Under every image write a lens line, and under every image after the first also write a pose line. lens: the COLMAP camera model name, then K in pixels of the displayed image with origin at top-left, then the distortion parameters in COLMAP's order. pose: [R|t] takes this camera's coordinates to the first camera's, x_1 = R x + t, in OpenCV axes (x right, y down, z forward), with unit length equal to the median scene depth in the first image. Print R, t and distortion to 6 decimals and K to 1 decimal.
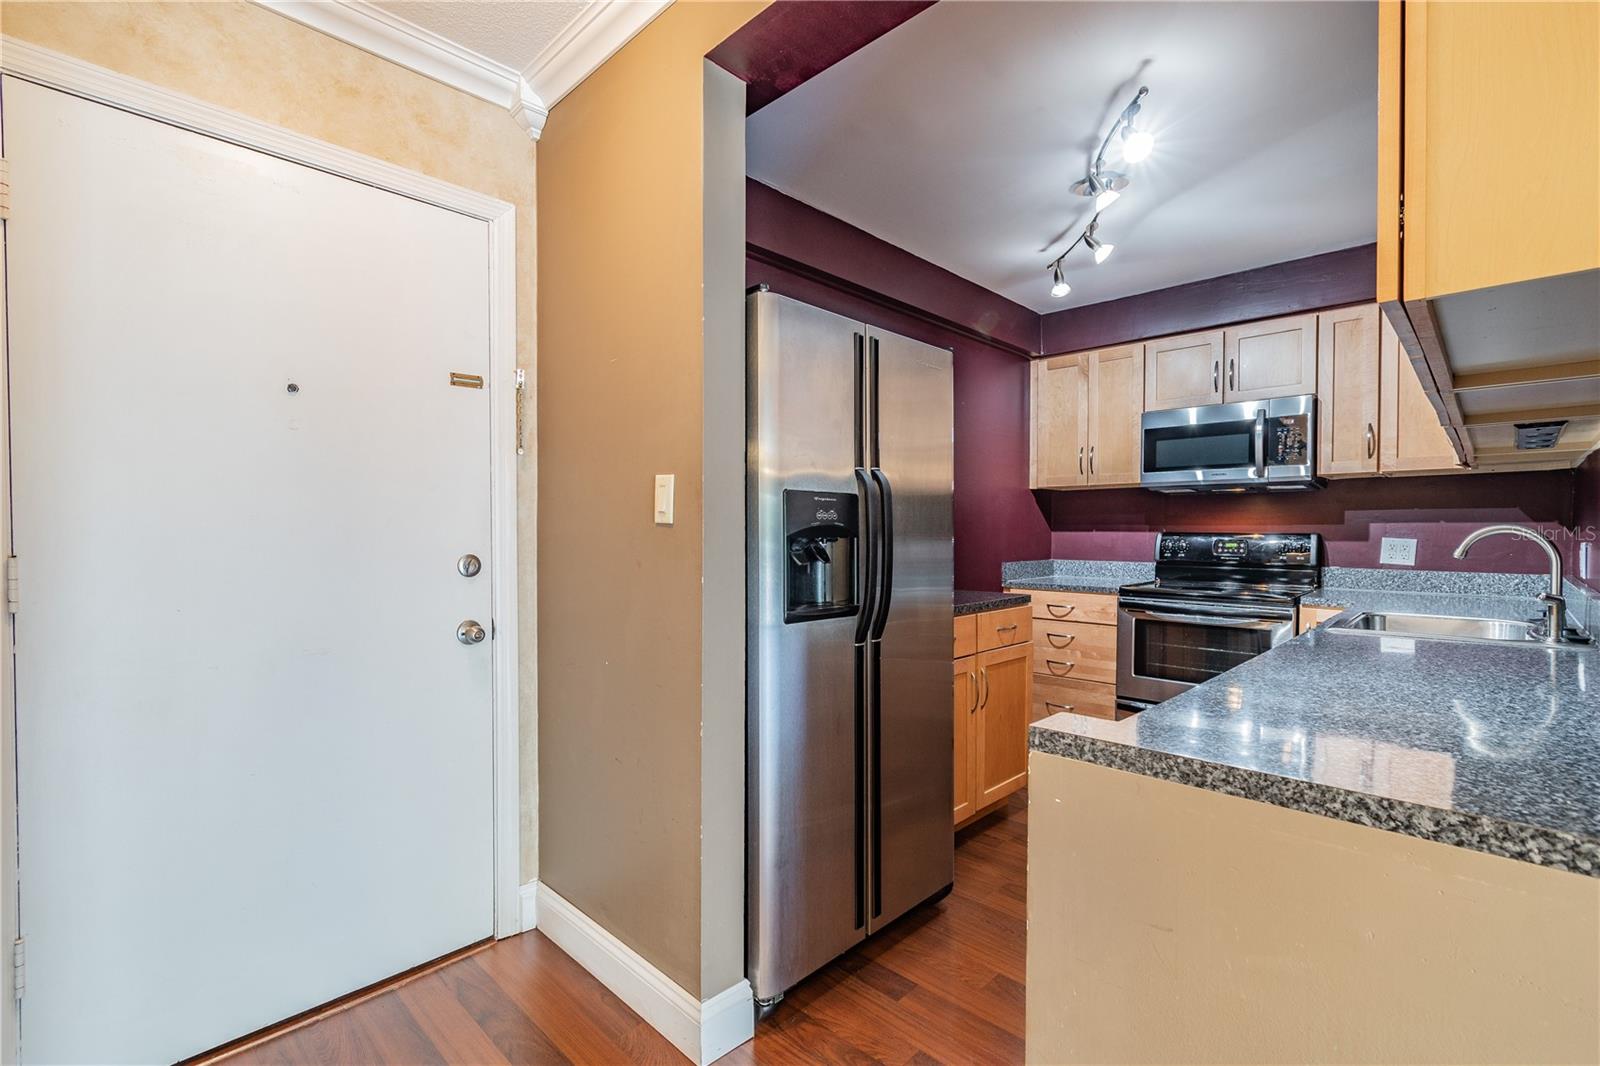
lens RADIAL K [[721.3, 0, 806.6], [0, 721.3, 545.2], [0, 0, 1]] dist [0.001941, -0.000181]
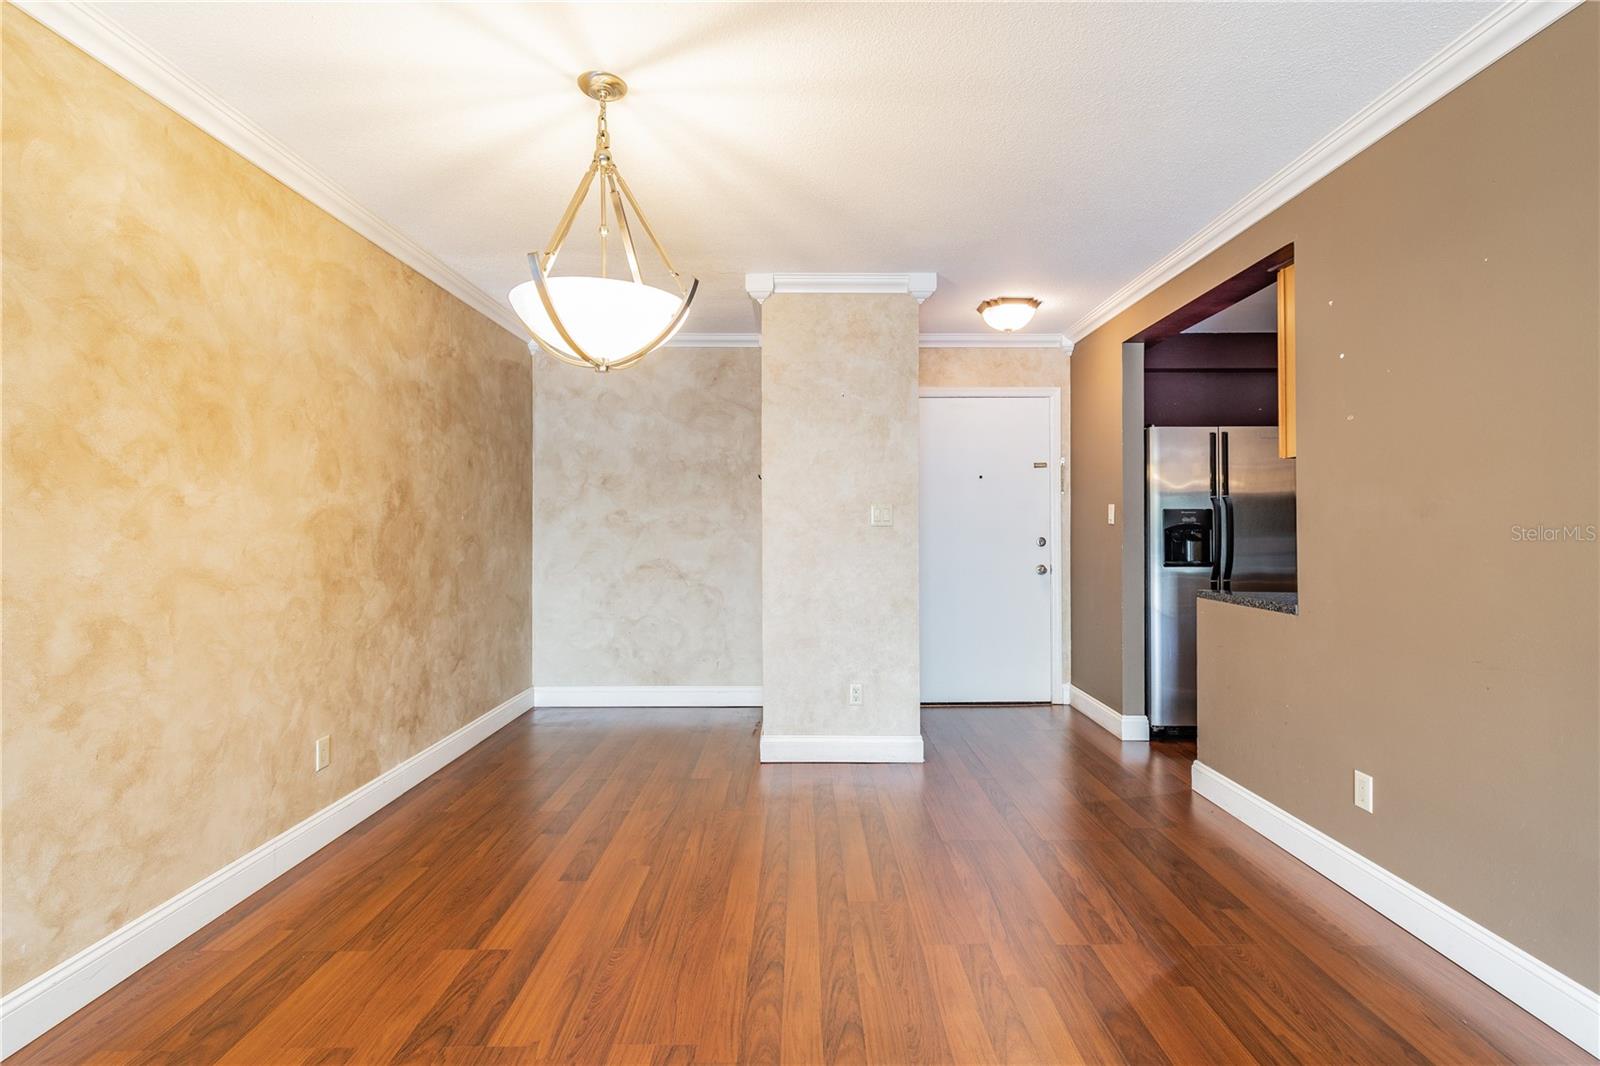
lens RADIAL K [[721.1, 0, 800.0], [0, 721.1, 525.0], [0, 0, 1]] dist [0.001726, 0.000110]
pose [[0.689342, -0.006572, -0.724406, 0.685062], [-0.008810, 0.999809, -0.017455, 0.020441], [0.724382, 0.018414, 0.689152, -1.179867]]
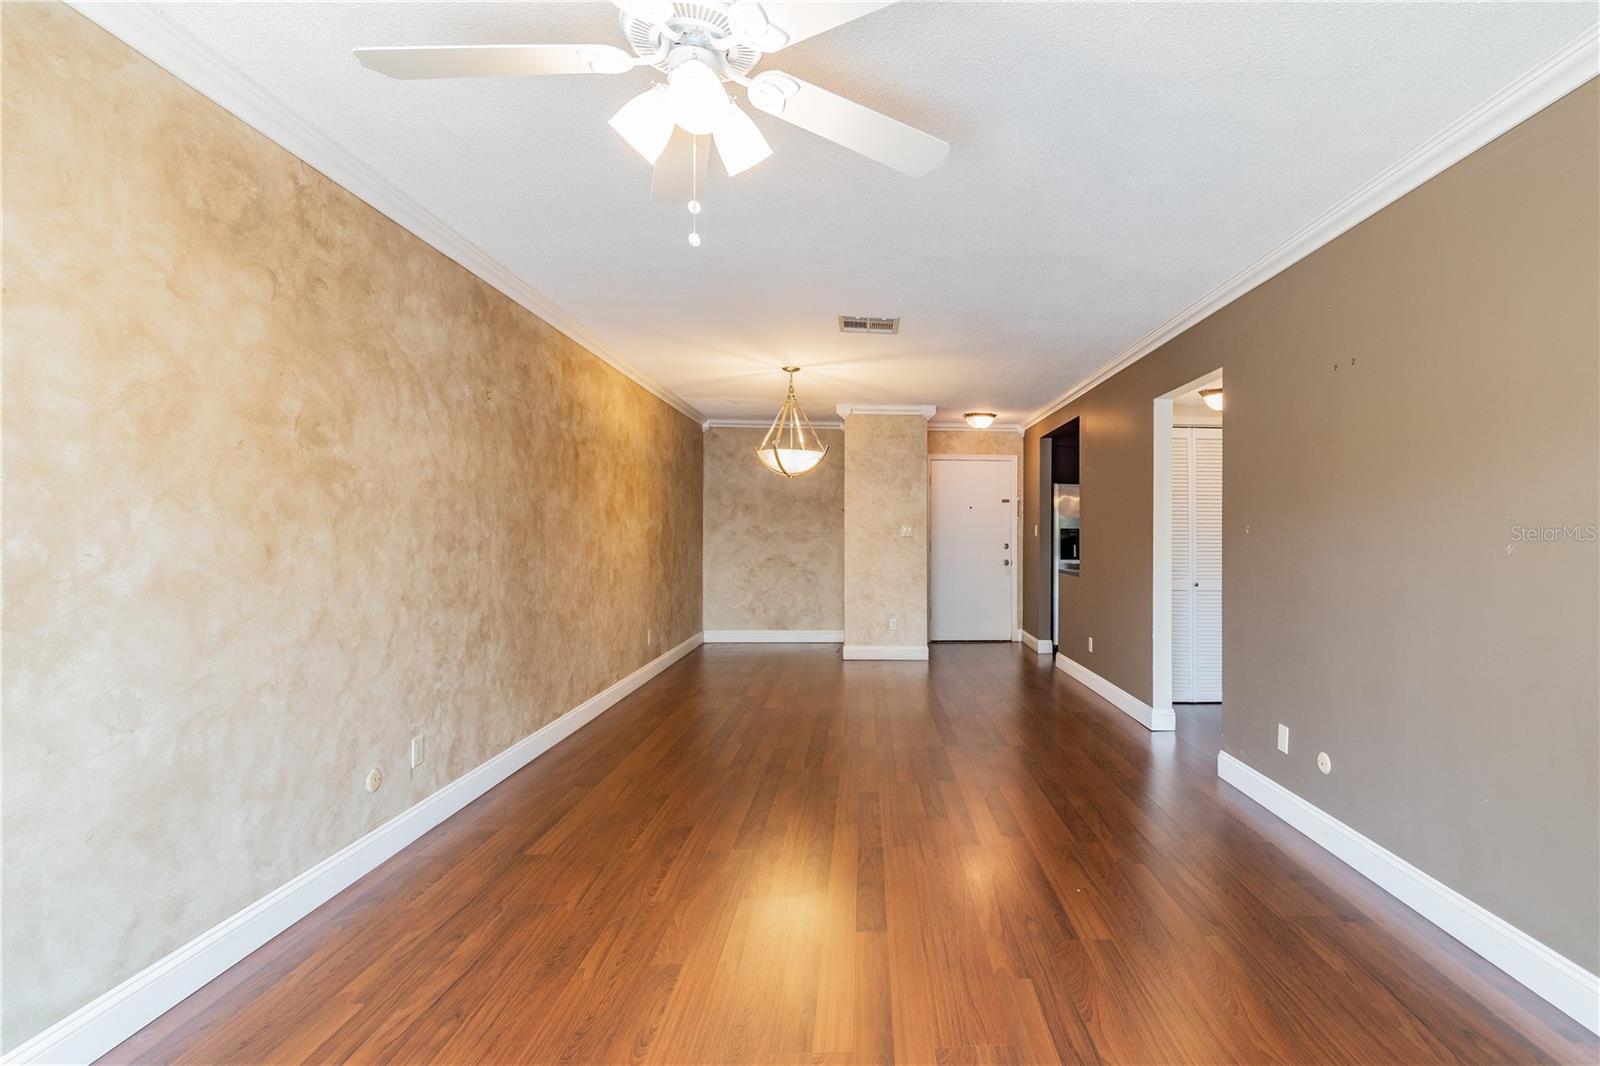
lens RADIAL K [[730.3, 0, 846.5], [0, 730.3, 526.1], [0, 0, 1]] dist [0.000225, -0.000091]
pose [[0.676920, -0.007130, -0.736022, 1.866162], [-0.016179, 0.999567, -0.024563, 0.029904], [0.735878, 0.028535, 0.676512, -2.339356]]
